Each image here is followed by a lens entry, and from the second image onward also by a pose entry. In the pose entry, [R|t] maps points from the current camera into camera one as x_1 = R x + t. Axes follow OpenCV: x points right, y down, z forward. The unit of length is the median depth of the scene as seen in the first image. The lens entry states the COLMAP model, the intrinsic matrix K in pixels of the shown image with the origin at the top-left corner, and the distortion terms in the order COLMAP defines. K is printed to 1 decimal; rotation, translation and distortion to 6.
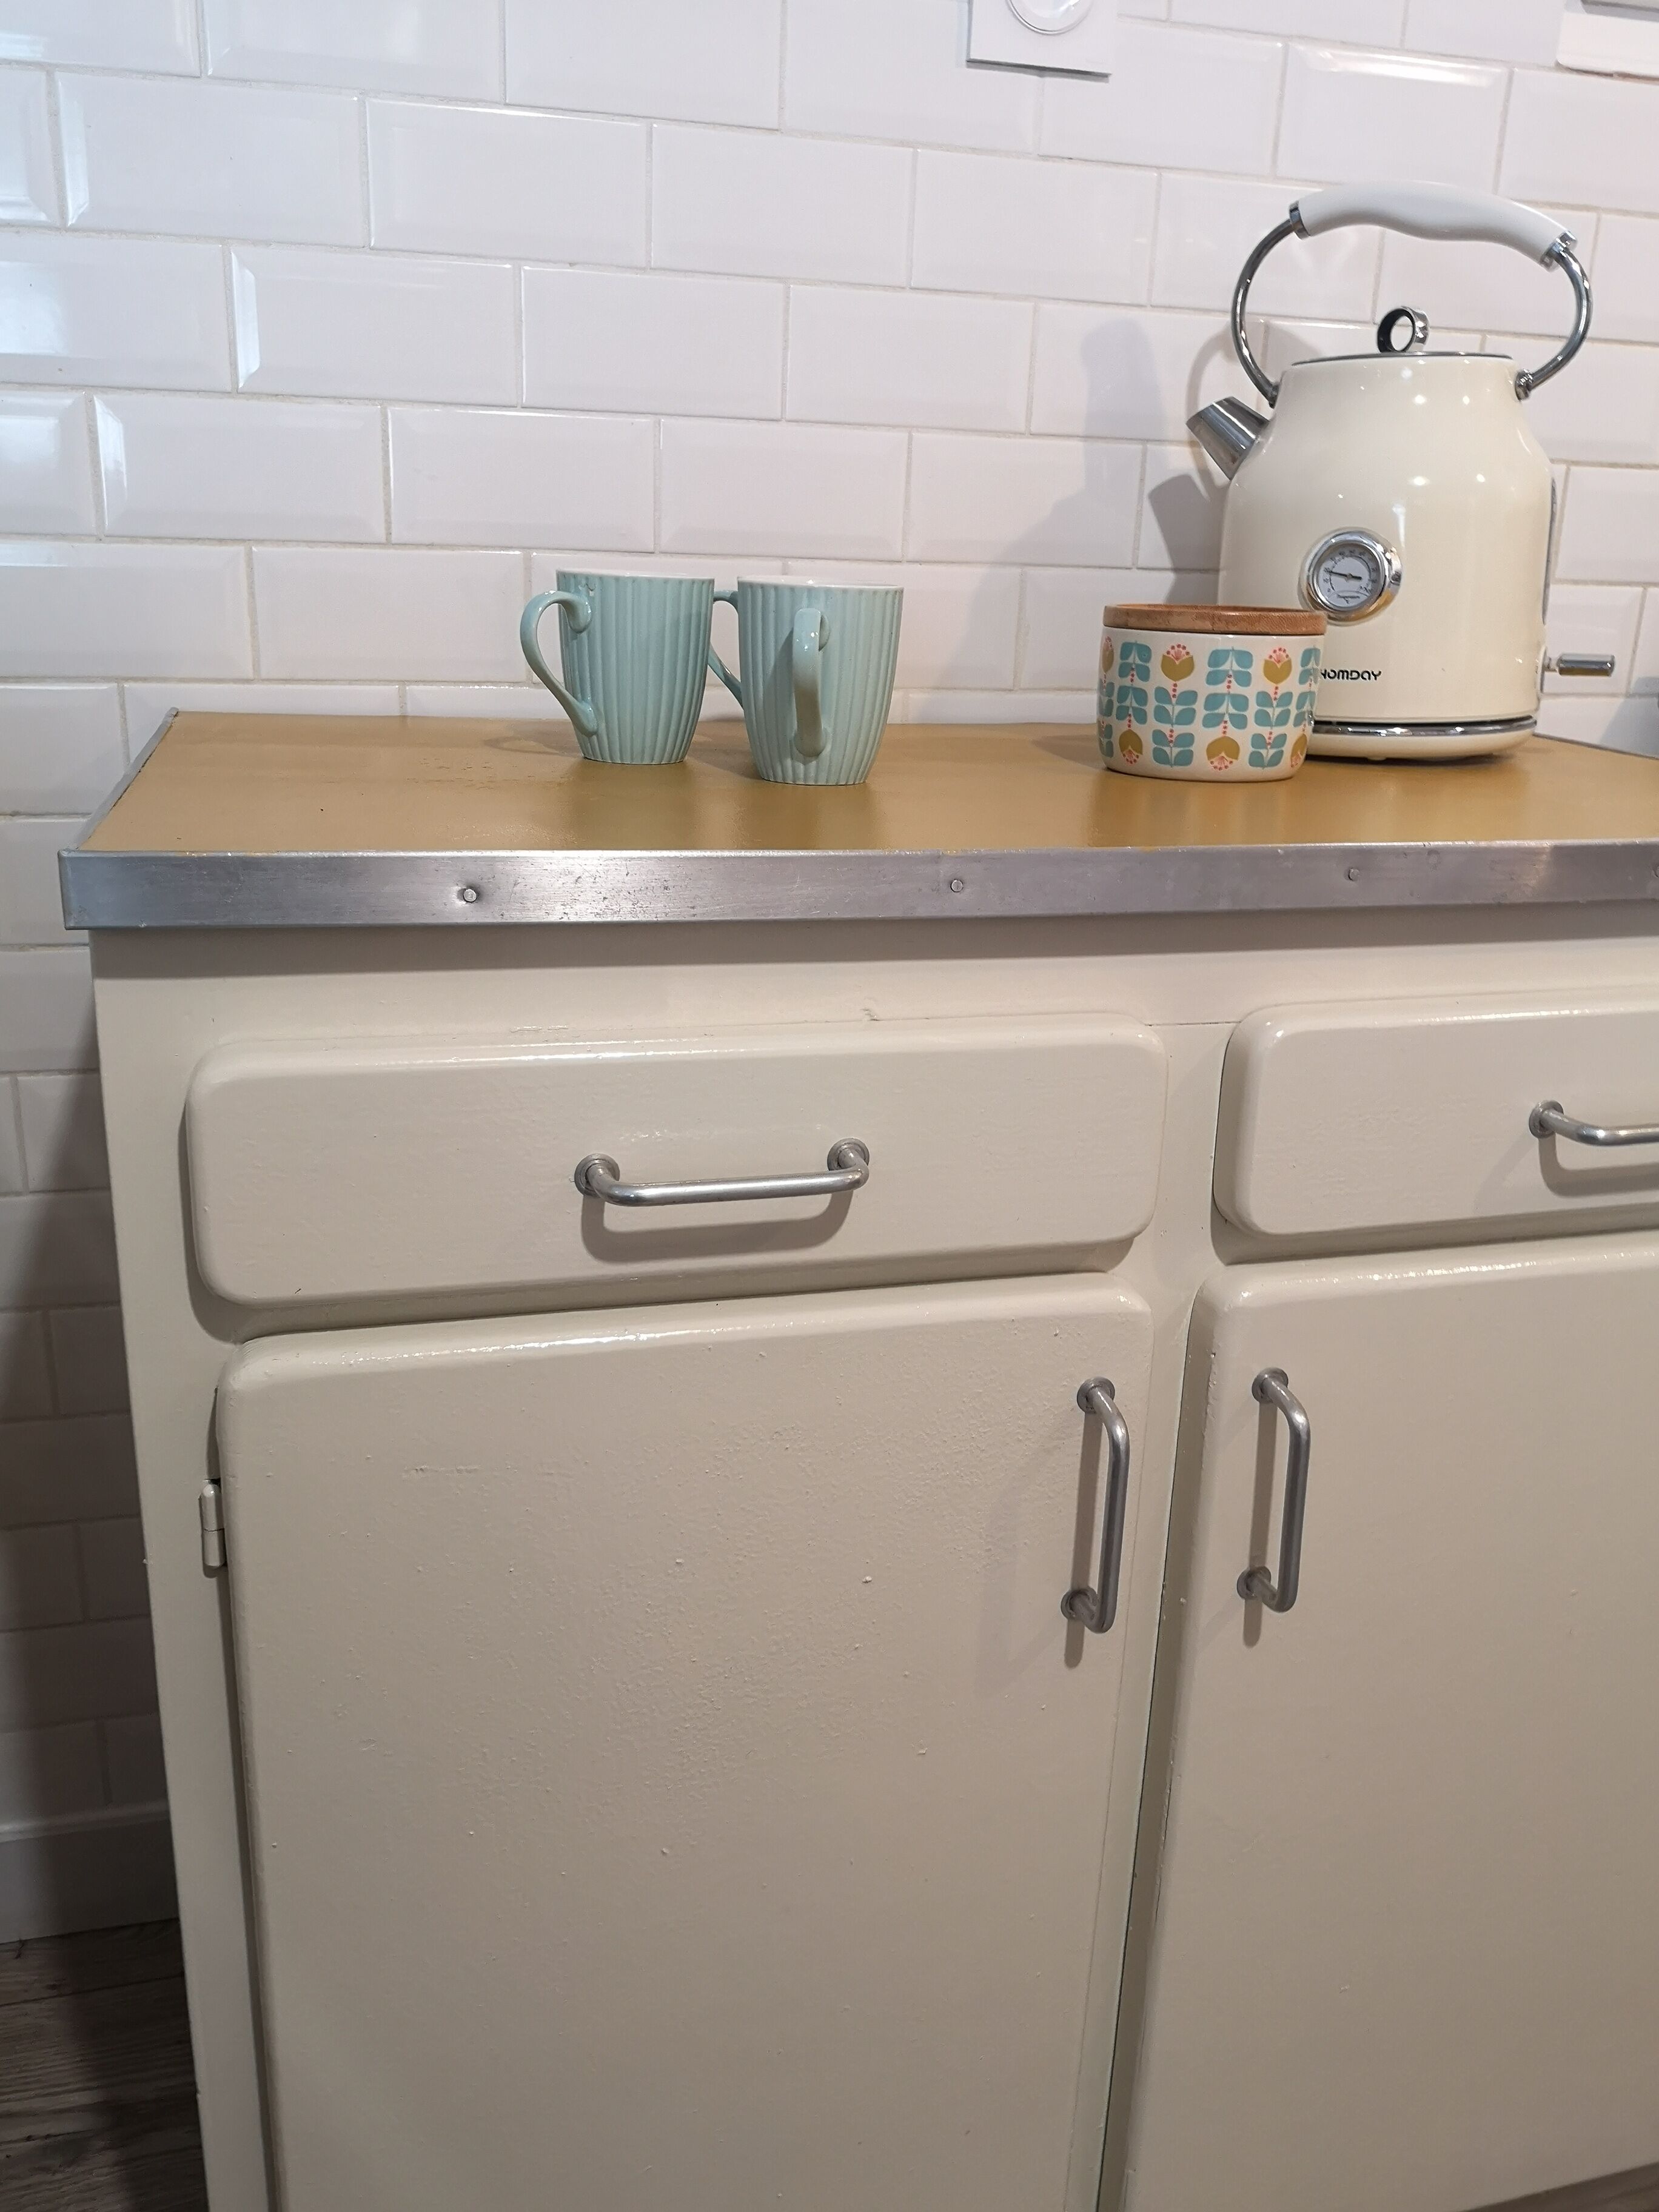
lens RADIAL K [[1806.4, 0, 809.8], [0, 1806.4, 1153.0], [0, 0, 1]] dist [-0.006005, -0.008311]
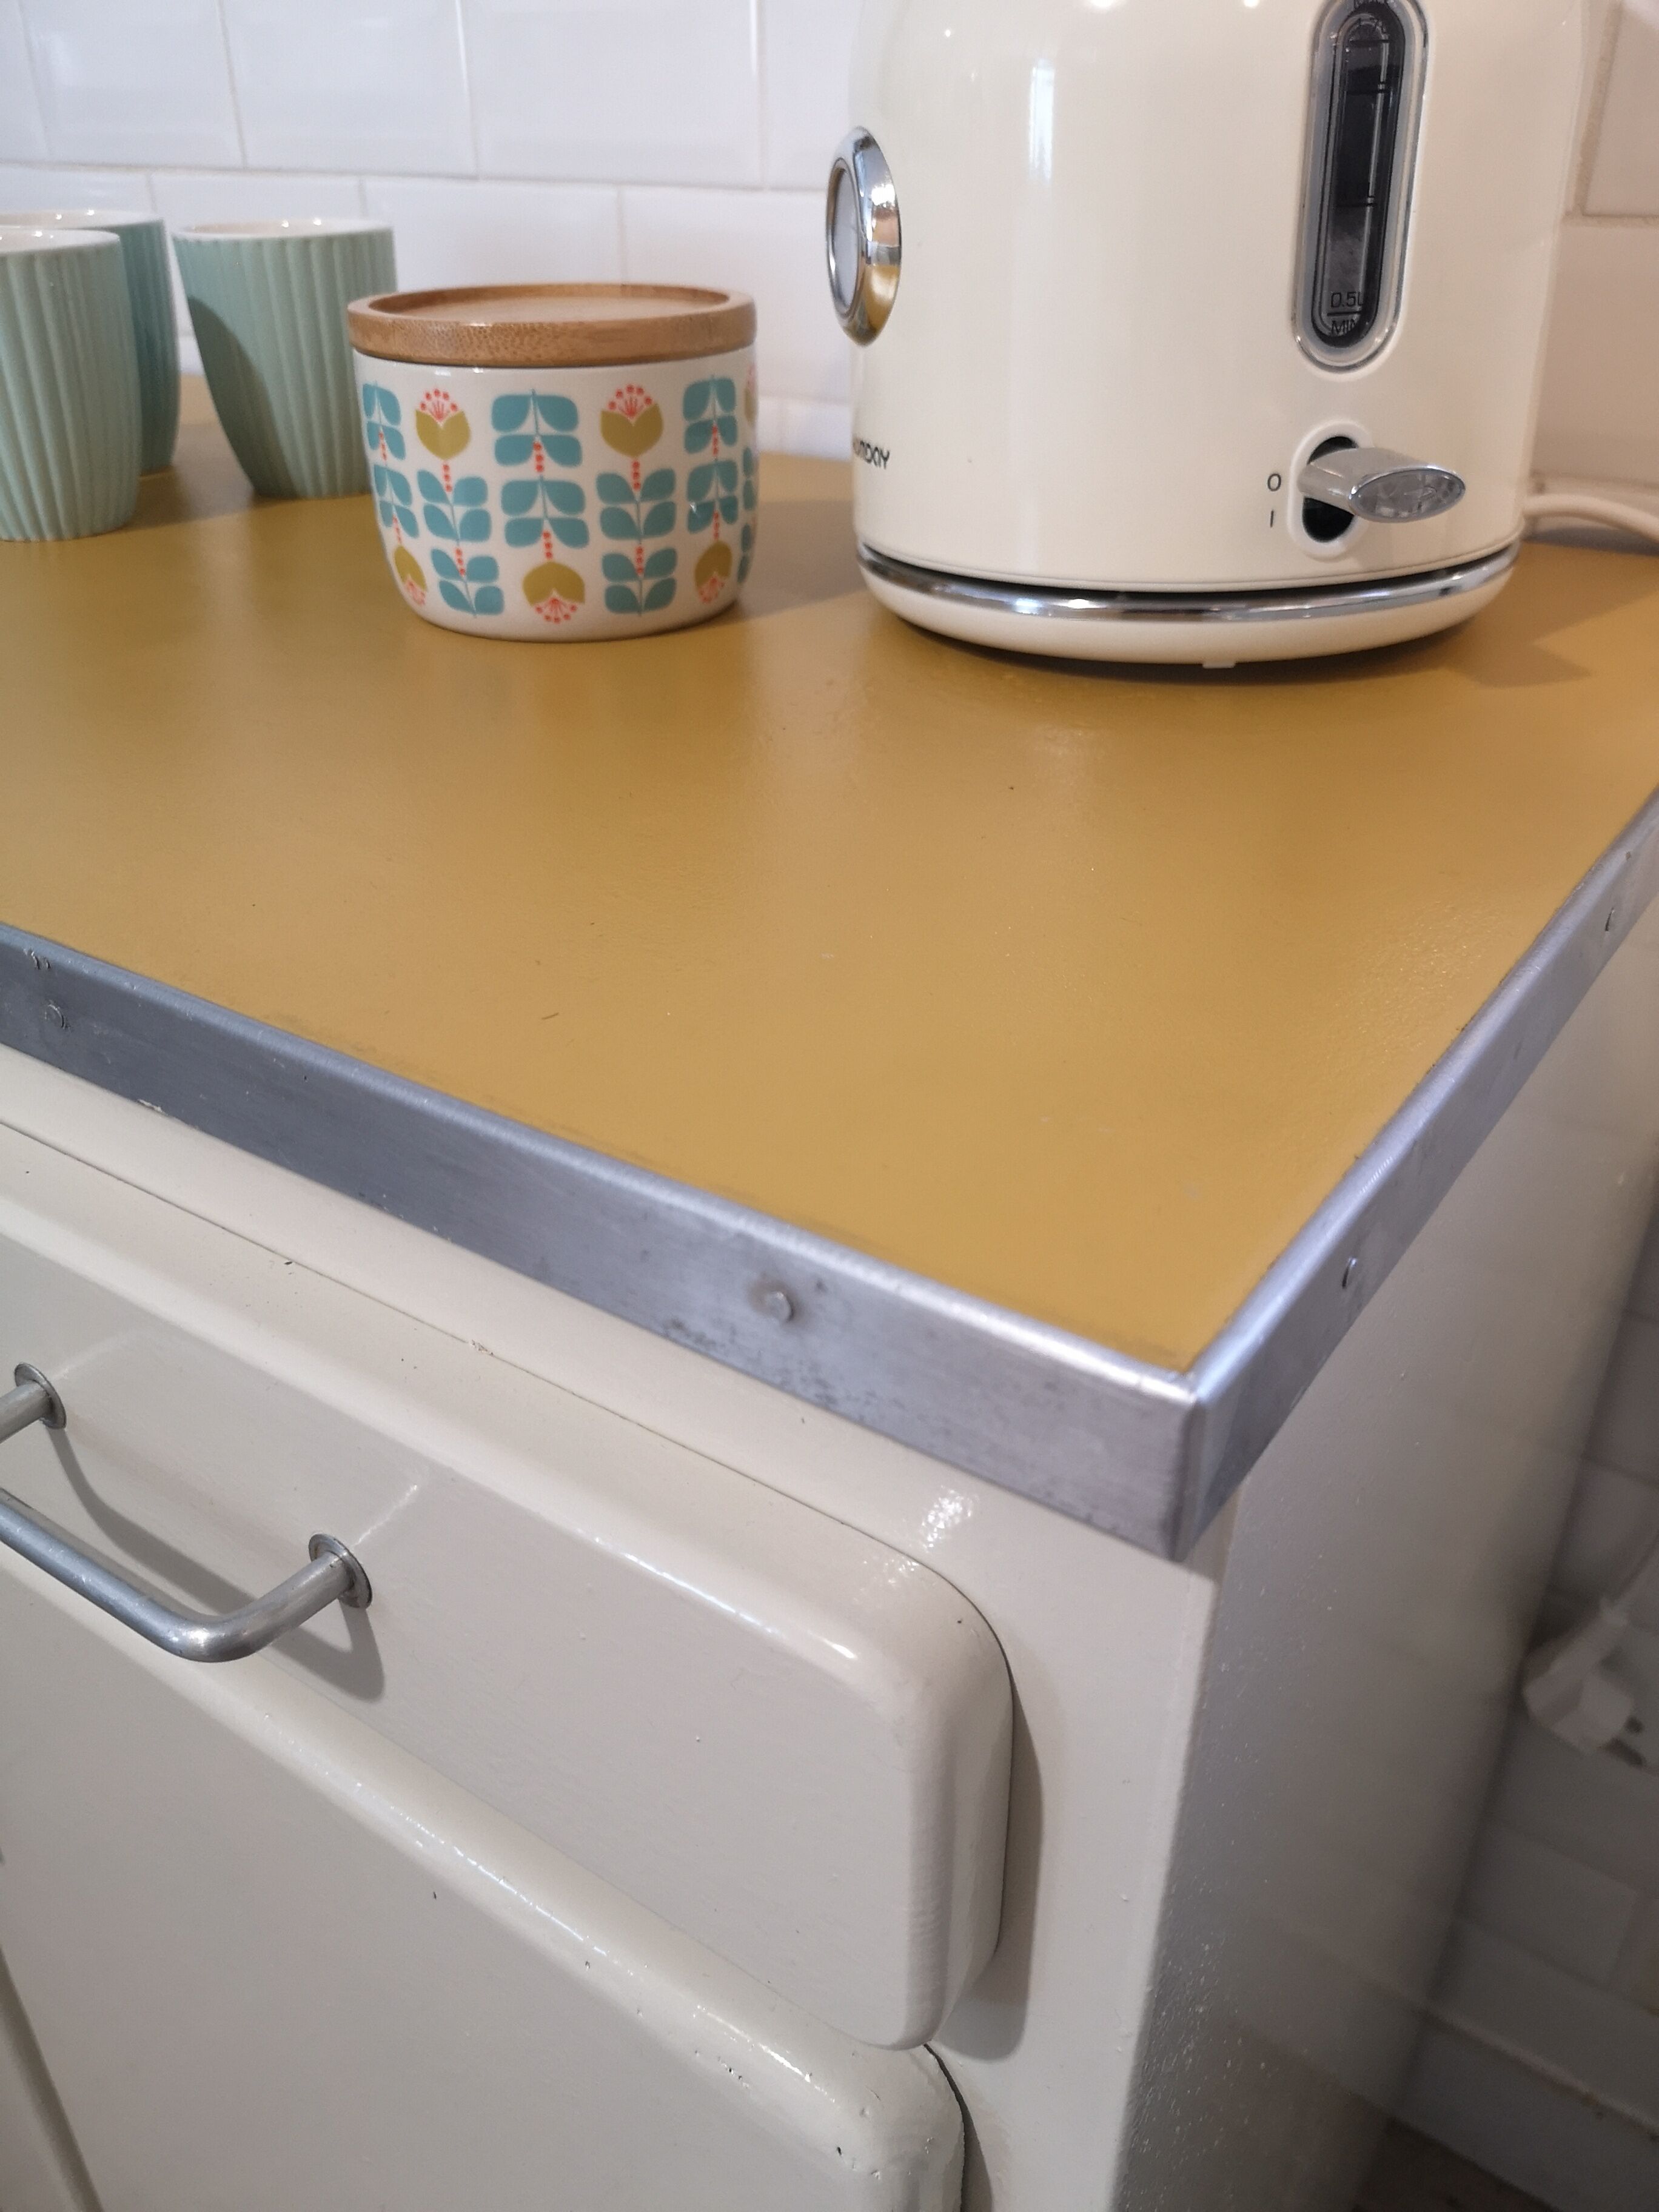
lens RADIAL K [[1725.5, 0, 829.5], [0, 1725.5, 1106.0], [0, 0, 1]] dist [0.071861, -0.102562]
pose [[0.653408, 0.352354, -0.670004, 0.740712], [-0.219361, 0.935226, 0.277907, -0.246727], [0.724527, -0.034613, 0.688377, 0.712941]]
